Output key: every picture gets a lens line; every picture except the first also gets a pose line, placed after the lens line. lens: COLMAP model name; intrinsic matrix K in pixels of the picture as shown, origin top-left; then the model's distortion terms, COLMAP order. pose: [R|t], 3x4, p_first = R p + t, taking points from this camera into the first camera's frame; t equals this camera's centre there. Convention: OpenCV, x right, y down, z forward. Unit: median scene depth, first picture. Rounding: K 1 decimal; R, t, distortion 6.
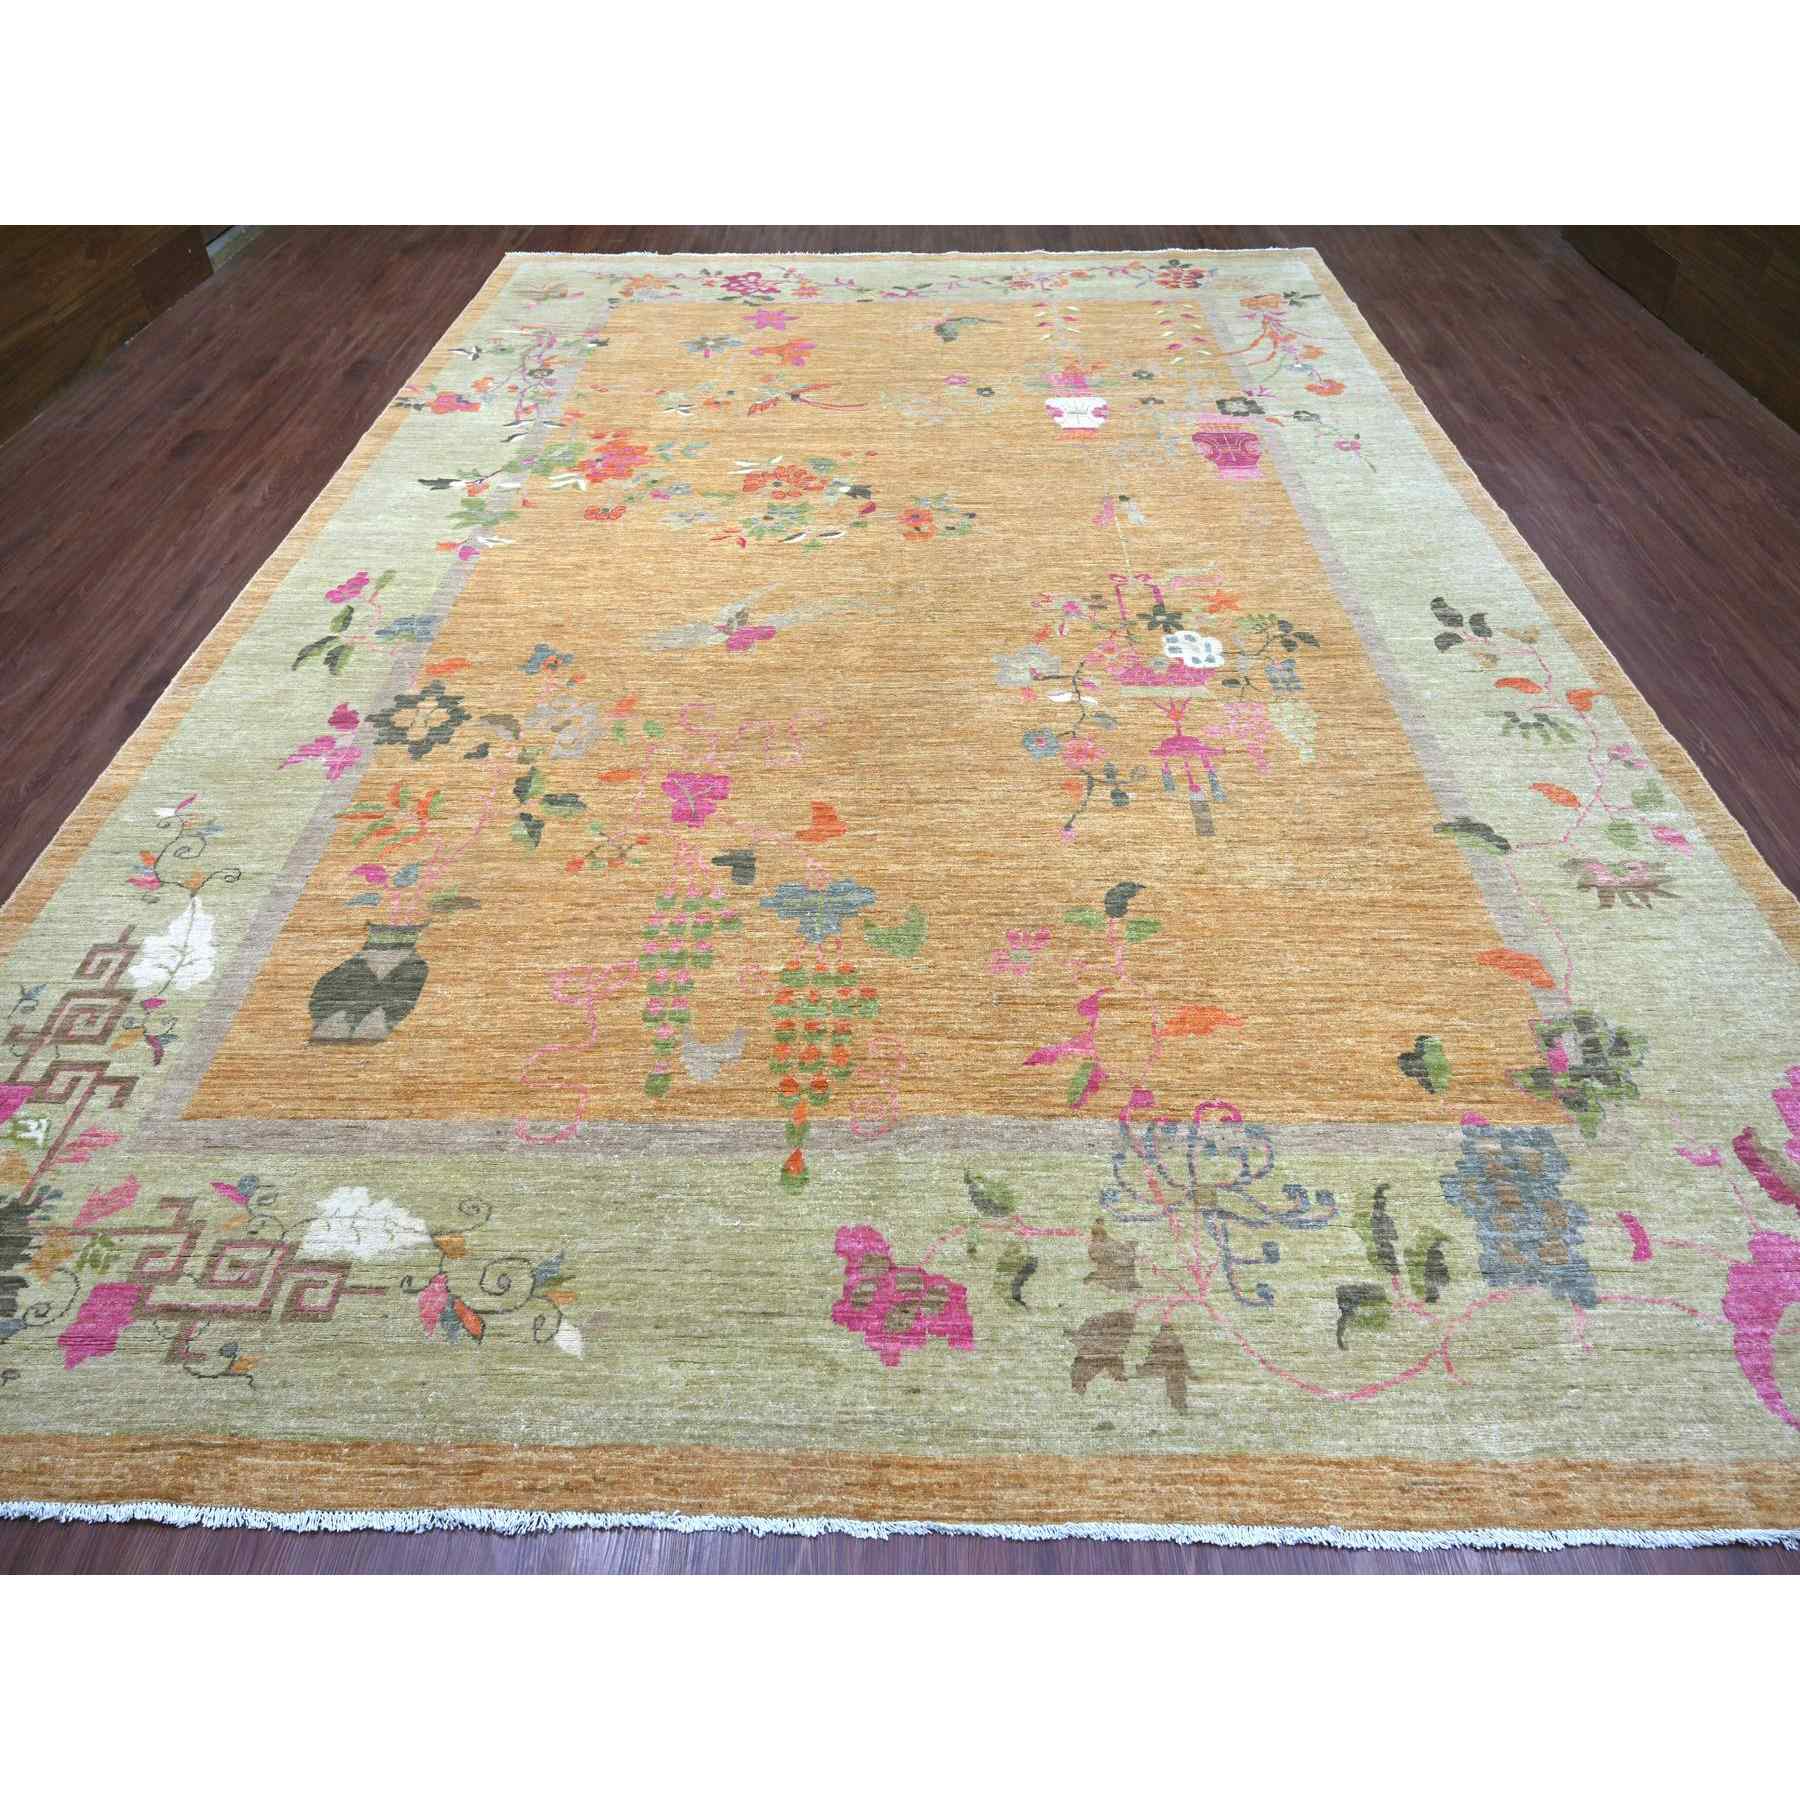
lens RADIAL K [[1113.2, 0, 900.0], [0, 1113.2, 900.0], [0, 0, 1]] dist [-0.008994, 0.000489]
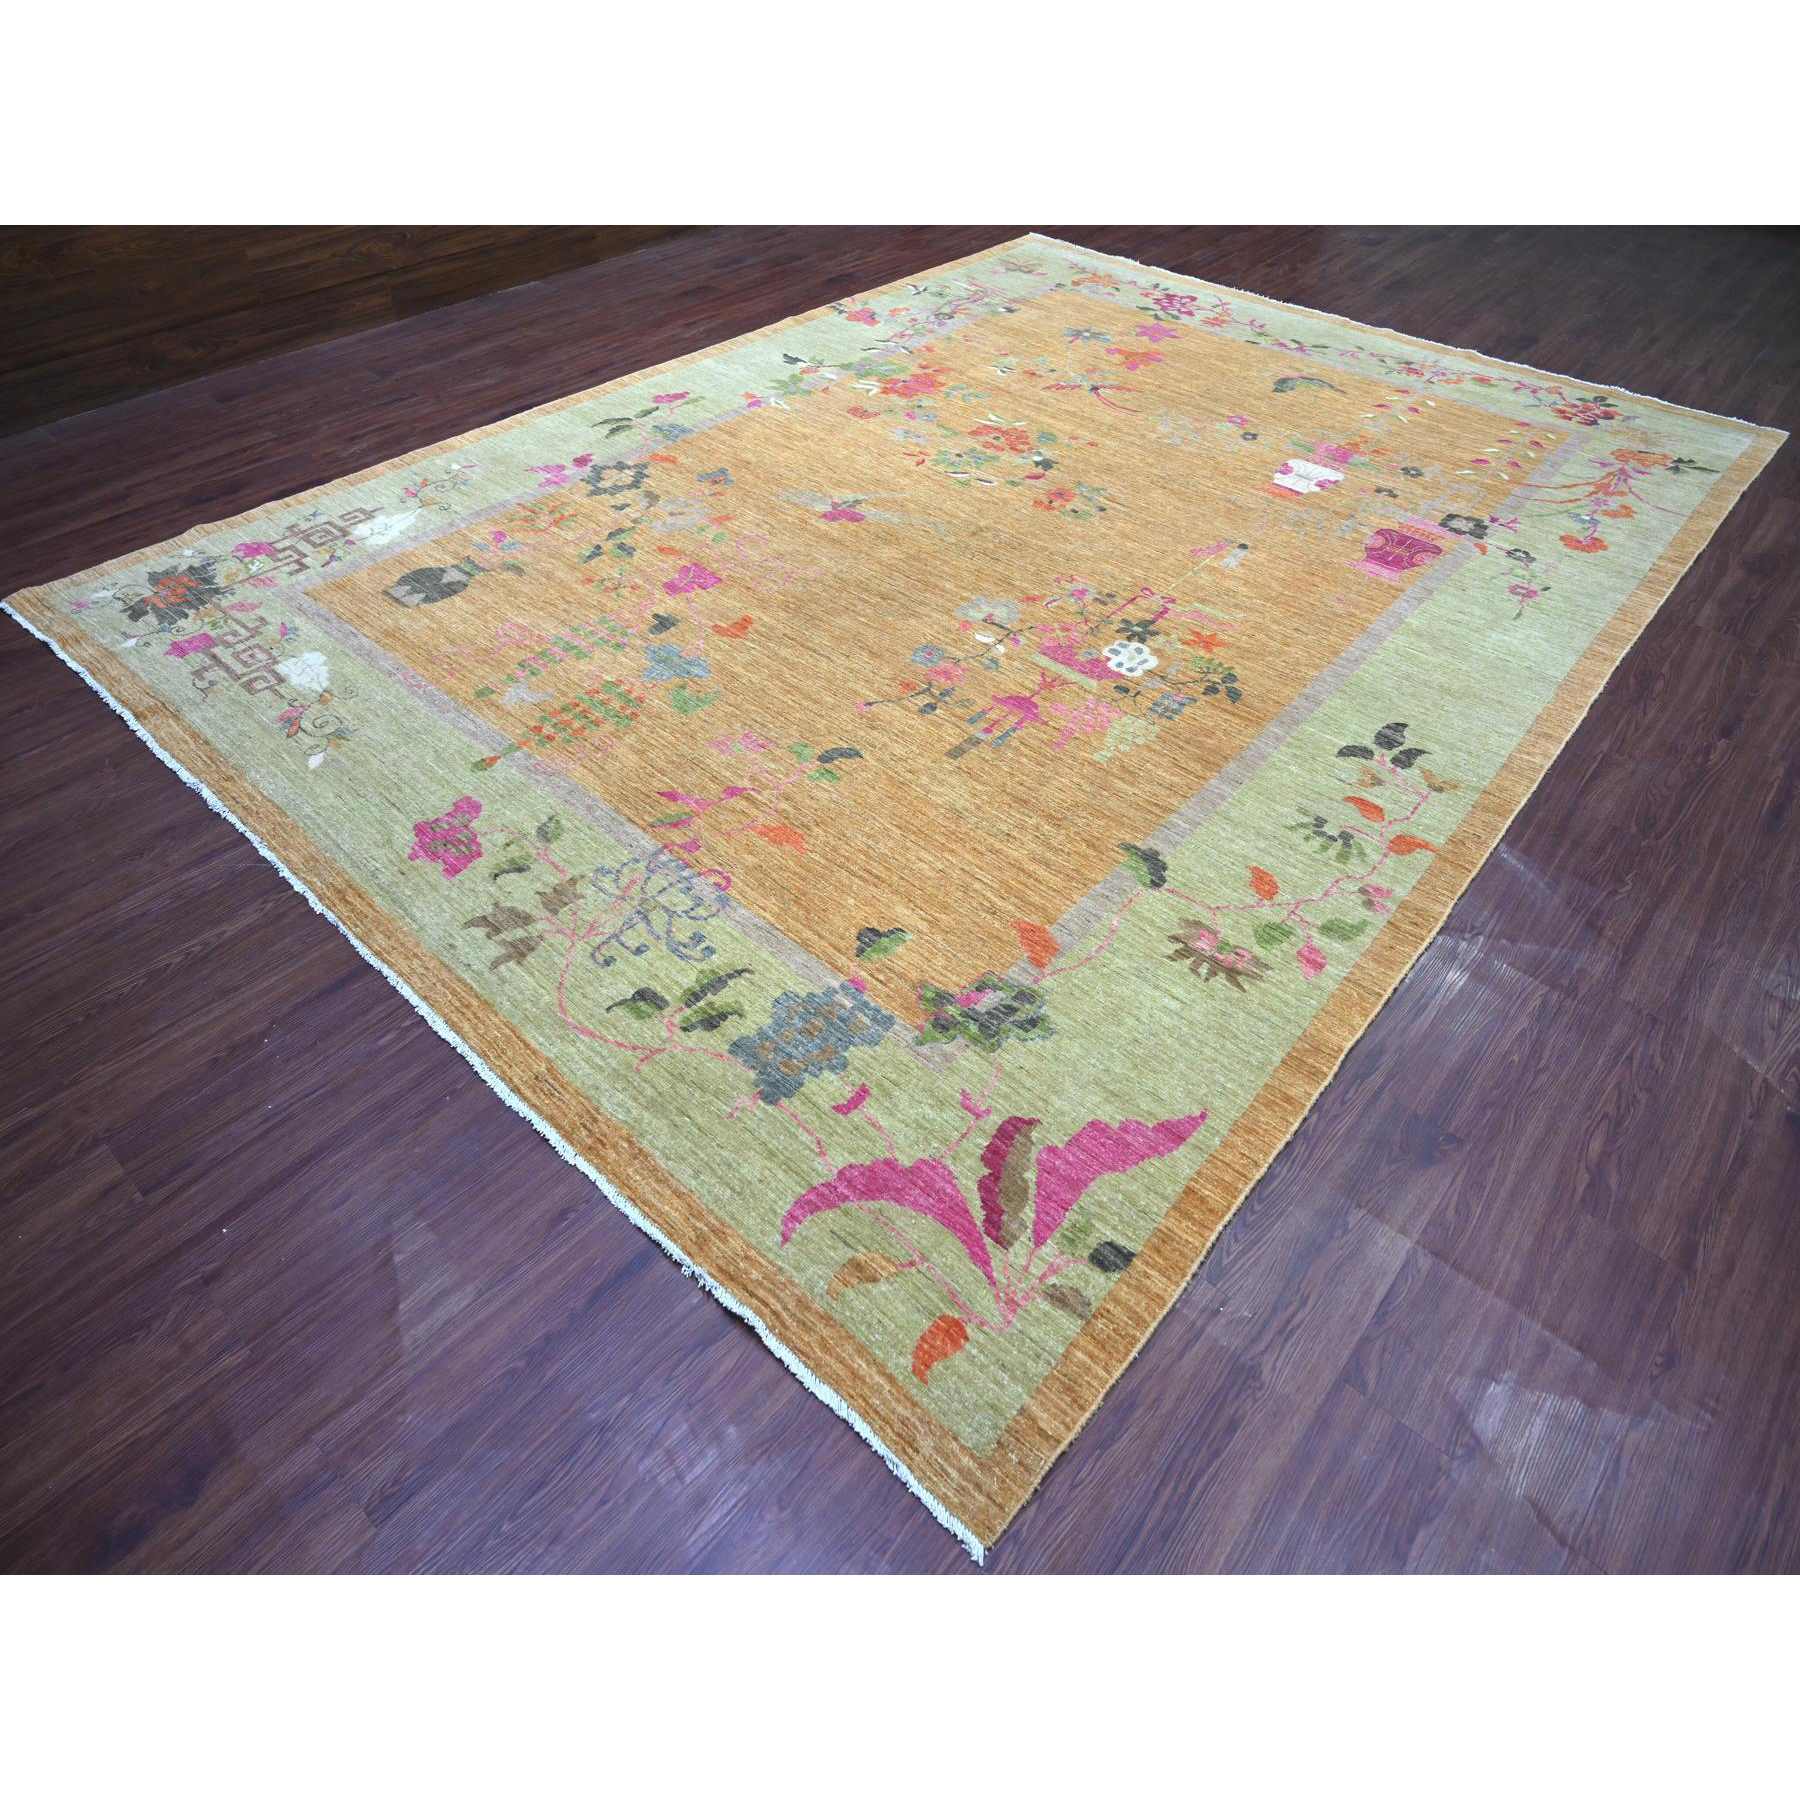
lens RADIAL K [[1113.2, 0, 900.0], [0, 1113.2, 900.0], [0, 0, 1]] dist [-0.008994, 0.000489]
pose [[0.752855, 0.485235, -0.444698, 0.821824], [-0.496467, 0.862237, 0.100338, -0.019071], [0.432122, 0.145238, 0.890043, -0.053119]]
